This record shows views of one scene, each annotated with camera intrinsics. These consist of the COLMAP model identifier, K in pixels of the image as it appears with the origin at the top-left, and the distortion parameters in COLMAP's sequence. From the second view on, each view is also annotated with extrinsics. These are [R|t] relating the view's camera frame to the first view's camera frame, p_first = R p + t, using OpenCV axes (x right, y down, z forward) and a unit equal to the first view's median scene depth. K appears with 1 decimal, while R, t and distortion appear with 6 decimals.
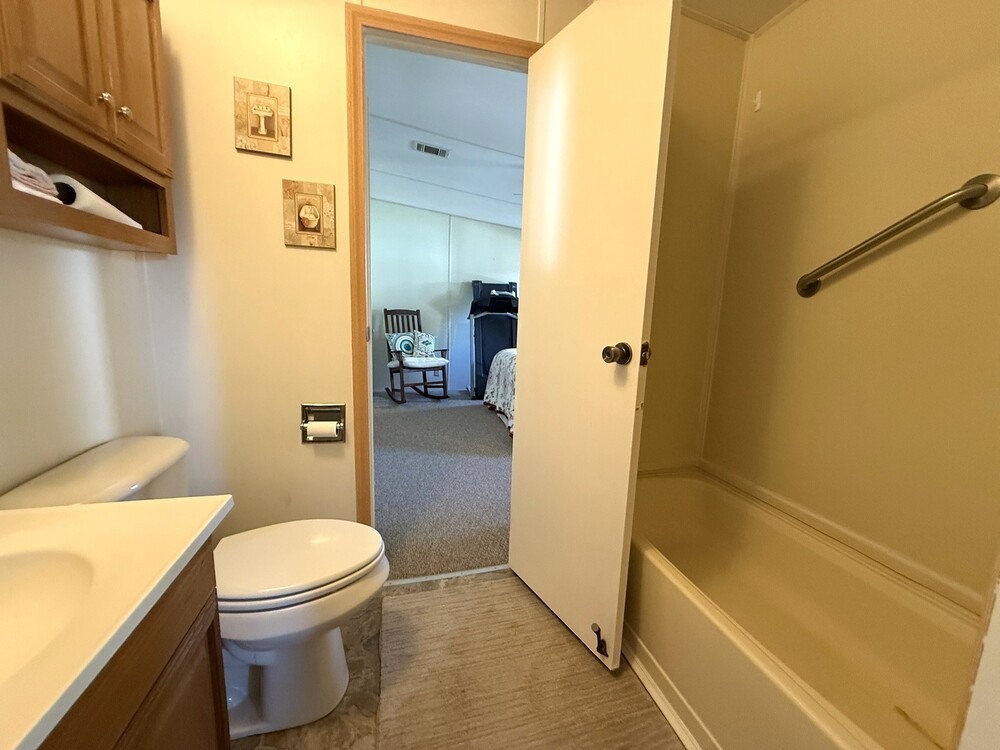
lens RADIAL K [[399.3, 0, 498.0], [0, 399.3, 373.2], [0, 0, 1]] dist [0.003645, 0.000042]
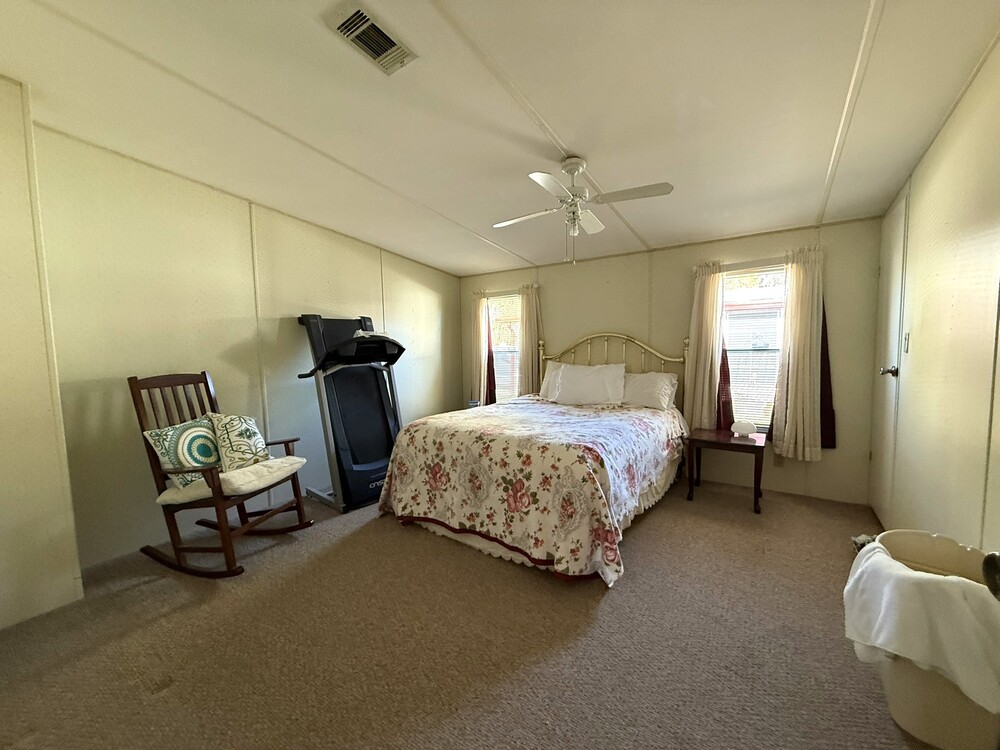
lens RADIAL K [[399.3, 0, 501.6], [0, 399.3, 373.6], [0, 0, 1]] dist [0.003645, 0.000042]
pose [[0.754144, -0.099542, 0.649121, -0.258375], [0.145531, 0.989201, -0.017385, -0.096278], [-0.640381, 0.107578, 0.760486, 0.385188]]
